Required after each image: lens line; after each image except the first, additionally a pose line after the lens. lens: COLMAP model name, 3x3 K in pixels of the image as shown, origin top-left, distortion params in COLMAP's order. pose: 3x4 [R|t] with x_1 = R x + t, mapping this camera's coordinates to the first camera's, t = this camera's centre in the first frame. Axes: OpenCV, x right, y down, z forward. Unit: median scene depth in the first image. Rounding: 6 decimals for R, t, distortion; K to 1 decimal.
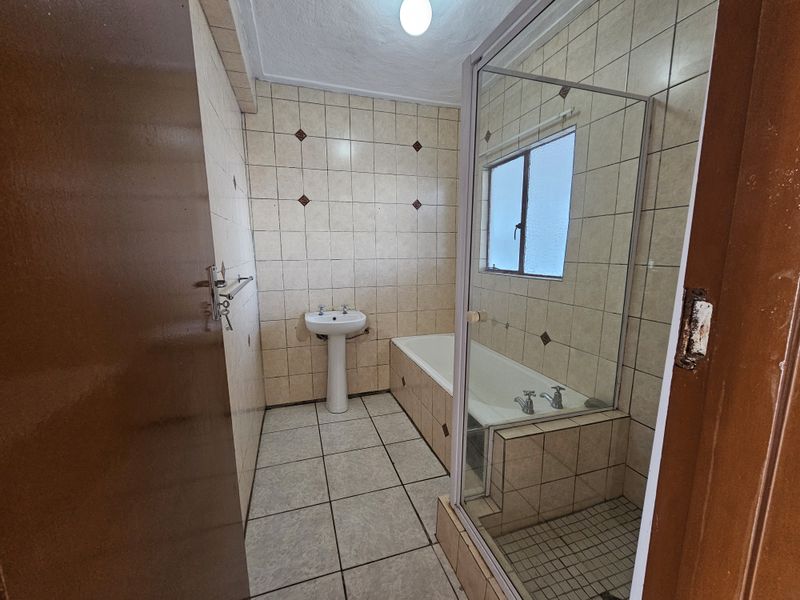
lens RADIAL K [[327.2, 0, 396.9], [0, 327.2, 304.2], [0, 0, 1]] dist [-0.003379, 0.000636]
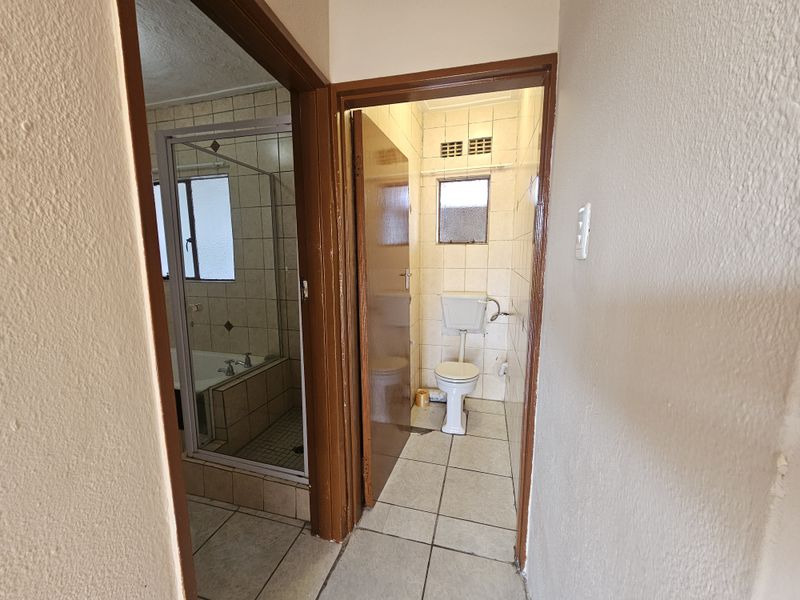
lens RADIAL K [[327.2, 0, 396.5], [0, 327.2, 301.7], [0, 0, 1]] dist [-0.003379, 0.000636]
pose [[0.547186, -0.117021, 0.828790, -0.361998], [0.136538, 0.989395, 0.049552, 0.045084], [-0.825800, 0.086047, 0.557361, -0.437253]]
